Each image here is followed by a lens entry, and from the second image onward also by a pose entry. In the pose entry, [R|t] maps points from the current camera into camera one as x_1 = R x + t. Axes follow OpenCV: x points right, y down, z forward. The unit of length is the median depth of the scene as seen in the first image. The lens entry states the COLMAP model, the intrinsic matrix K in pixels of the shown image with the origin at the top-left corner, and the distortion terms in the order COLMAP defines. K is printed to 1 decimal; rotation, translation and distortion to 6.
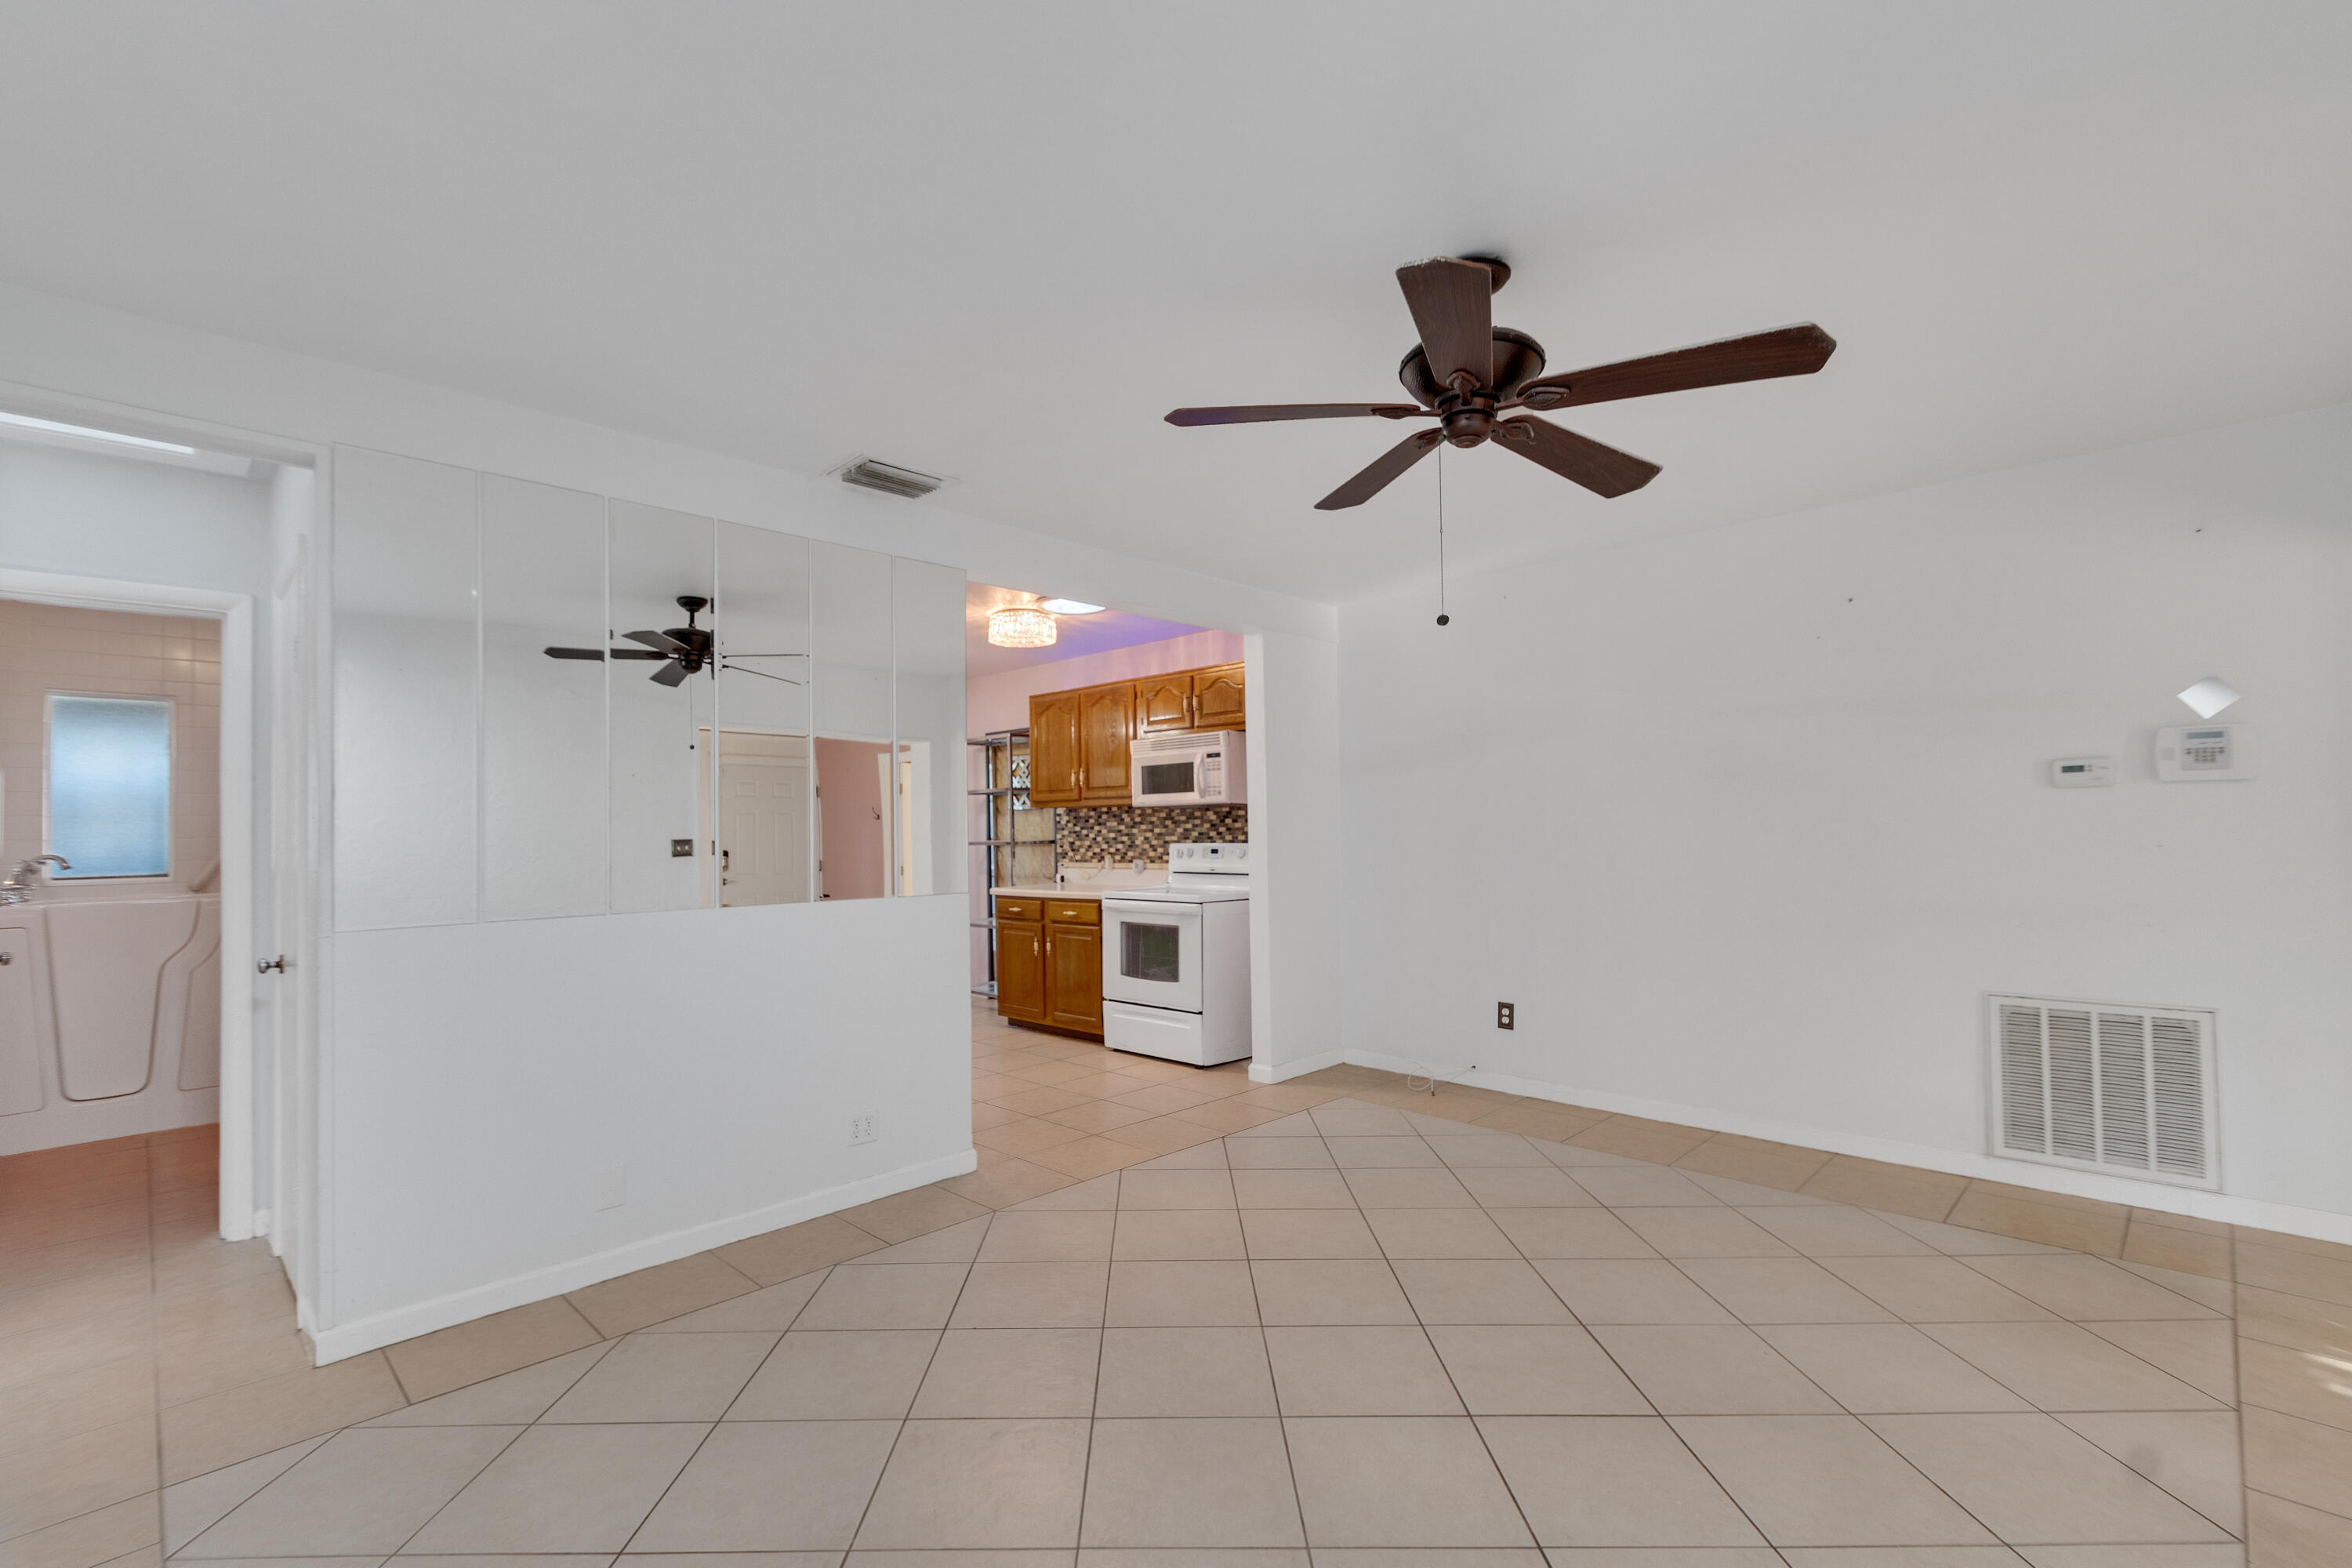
lens RADIAL K [[1037.5, 0, 1165.7], [0, 1037.5, 805.8], [0, 0, 1]] dist [0.012515, -0.000281]
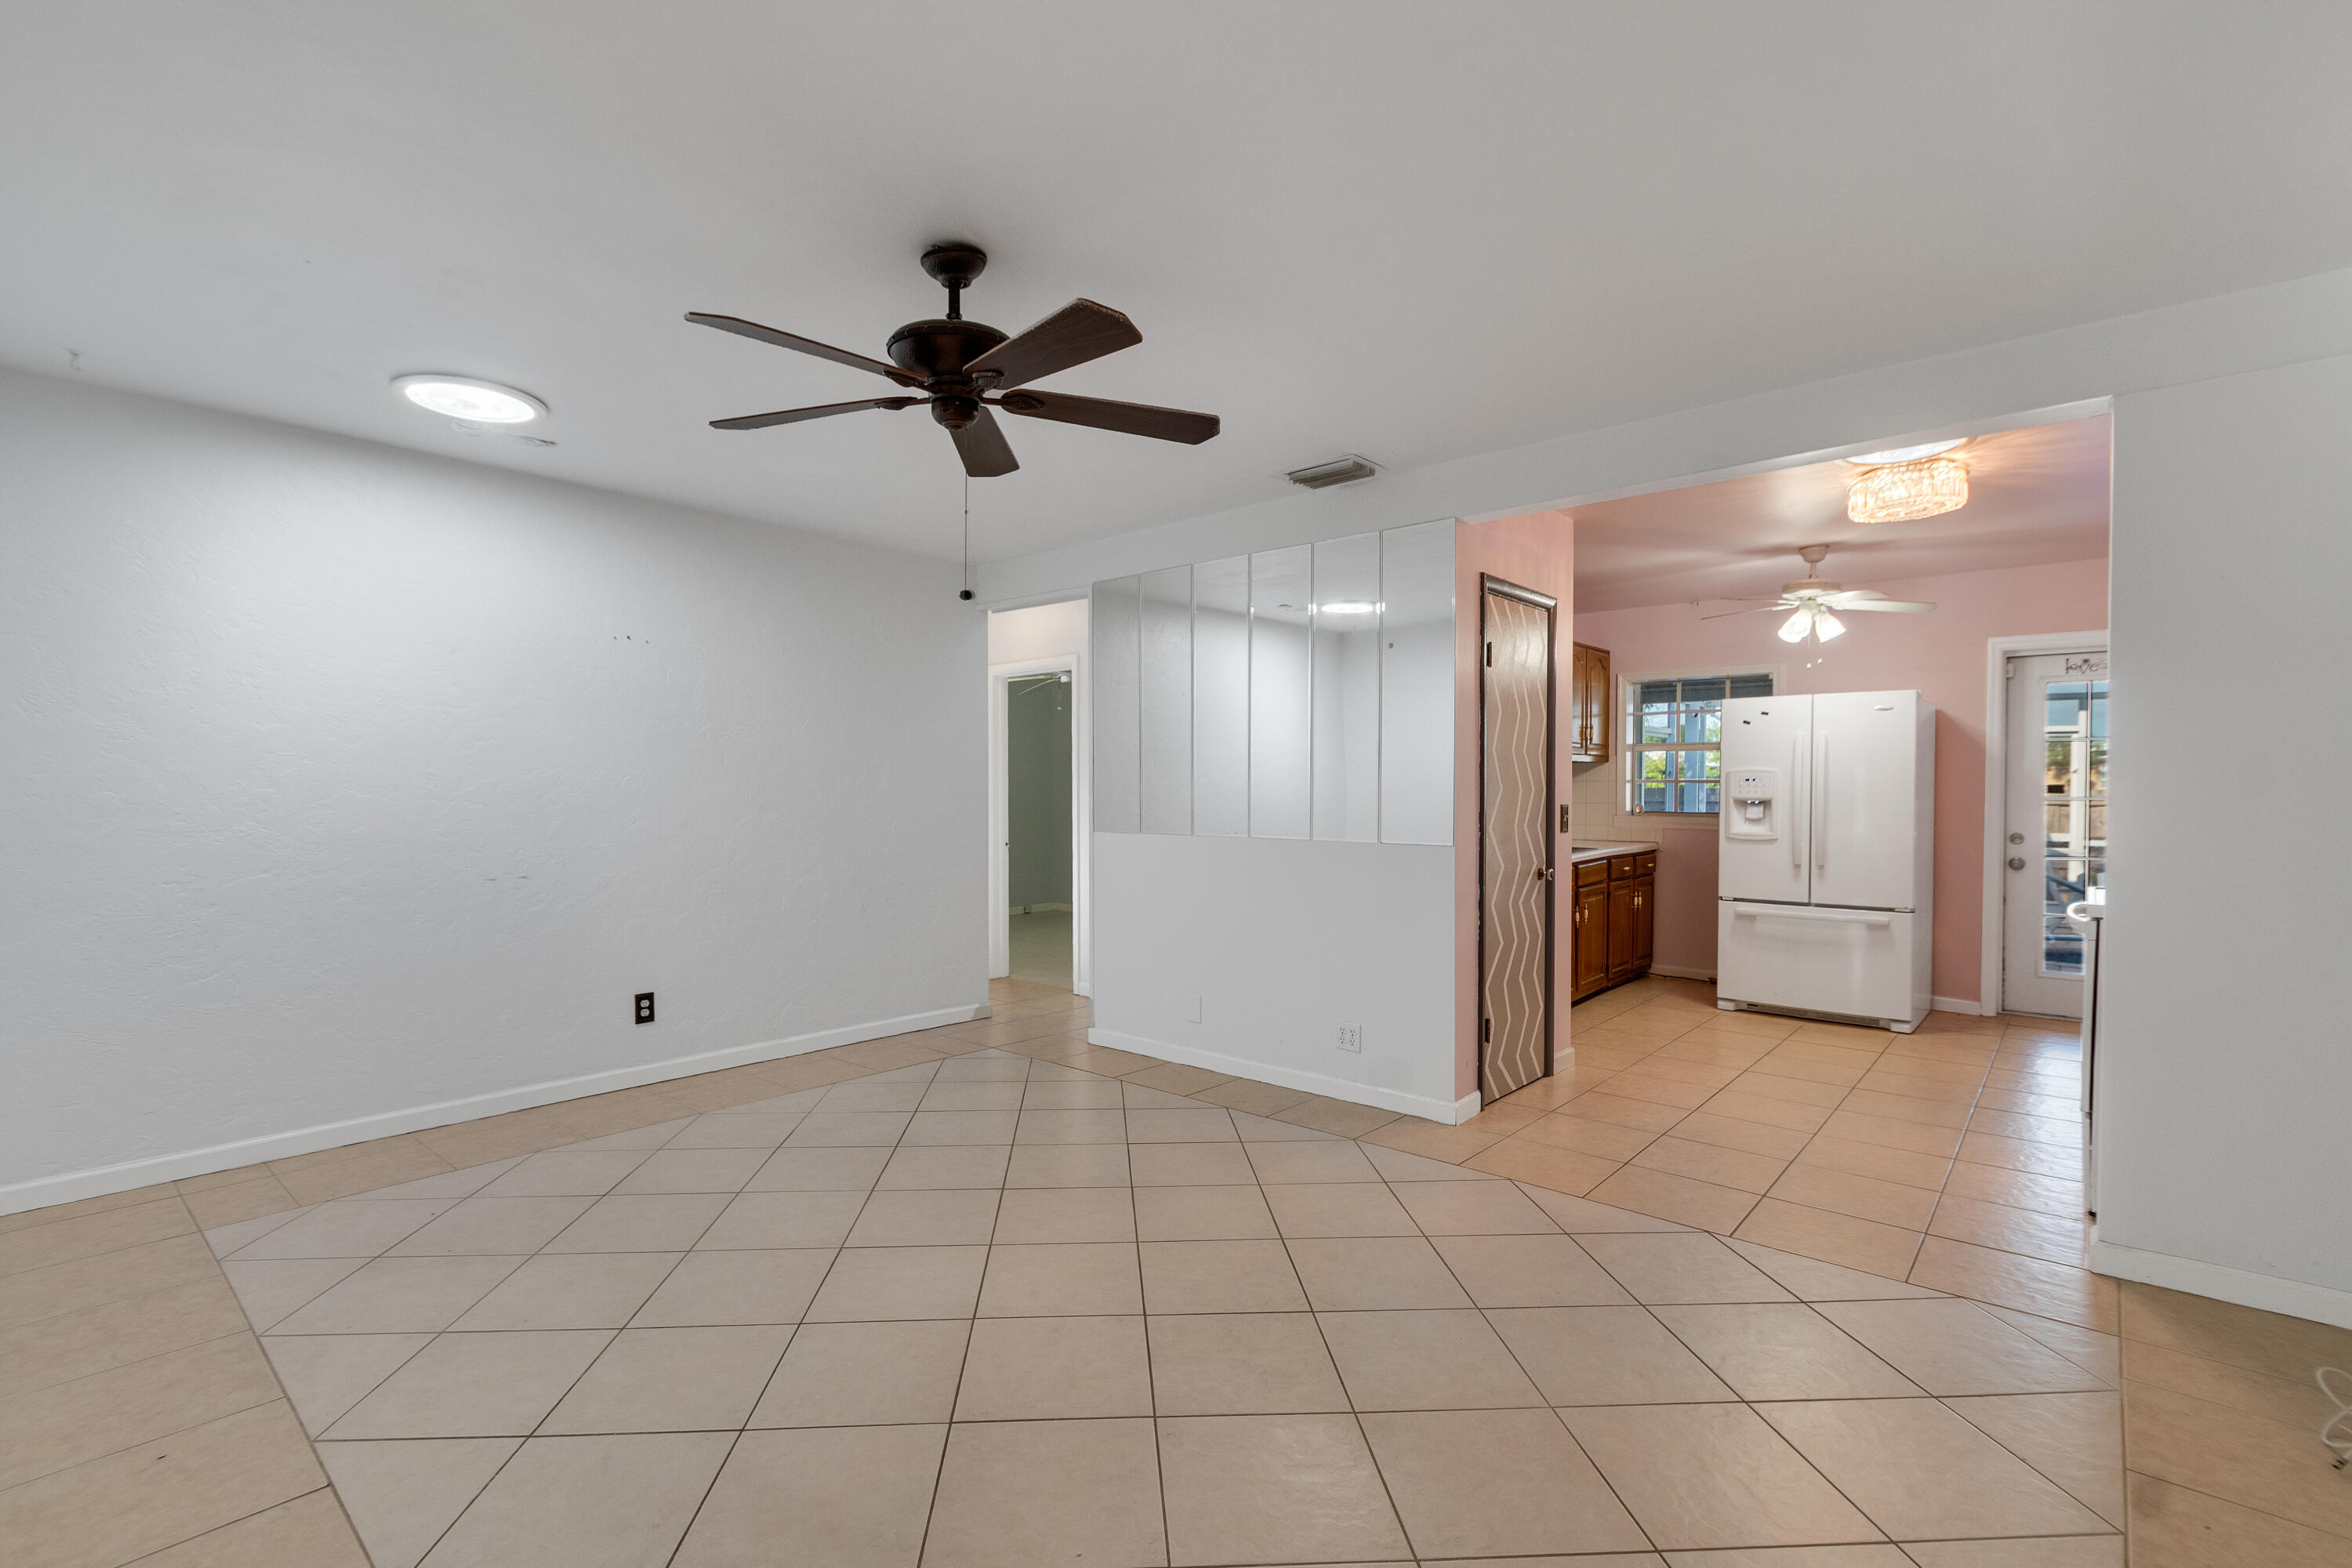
lens RADIAL K [[1050.2, 0, 1124.7], [0, 1050.2, 807.2], [0, 0, 1]] dist [0.004088, -0.000832]
pose [[0.047910, 0.032895, -0.998310, 0.479902], [0.022821, 0.999161, 0.034019, 0.003029], [0.998591, -0.024412, 0.047119, 0.386958]]
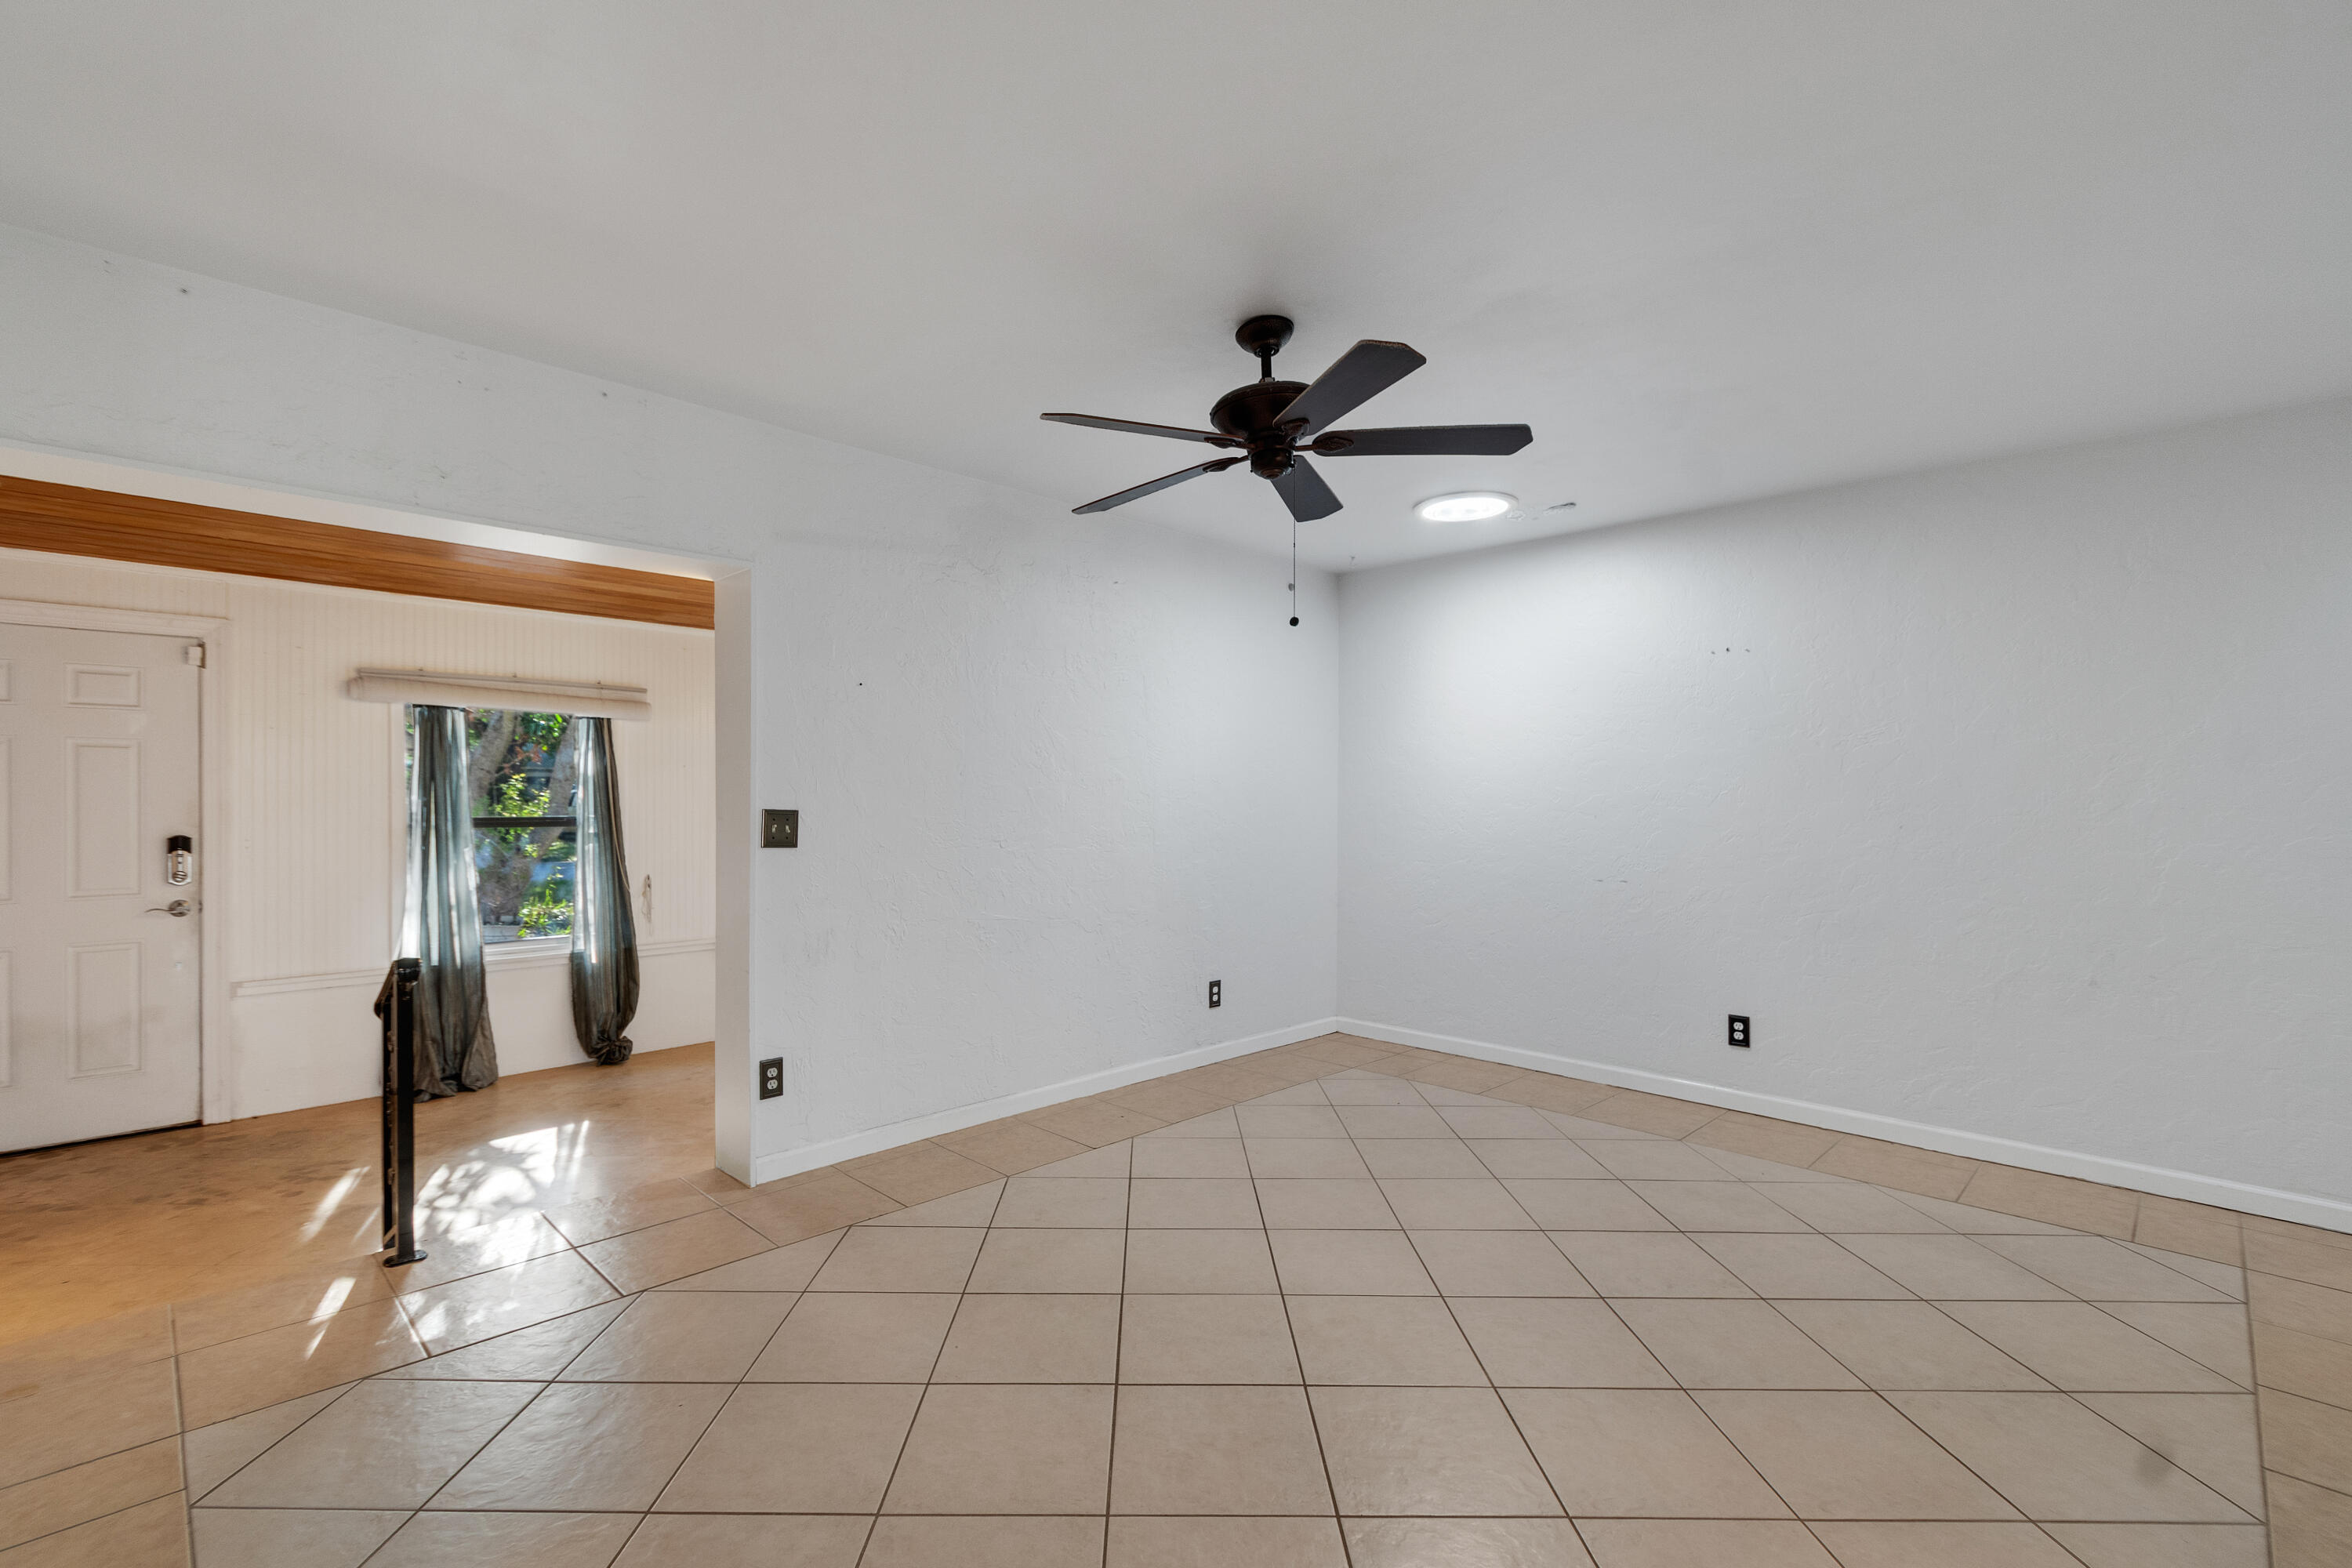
lens RADIAL K [[1037.5, 0, 1165.7], [0, 1037.5, 805.8], [0, 0, 1]] dist [0.012515, -0.000281]
pose [[-0.999859, 0.012783, -0.010874, 0.145574], [0.012980, 0.999748, -0.018300, 0.016777], [0.010637, -0.018438, -0.999773, 0.758844]]
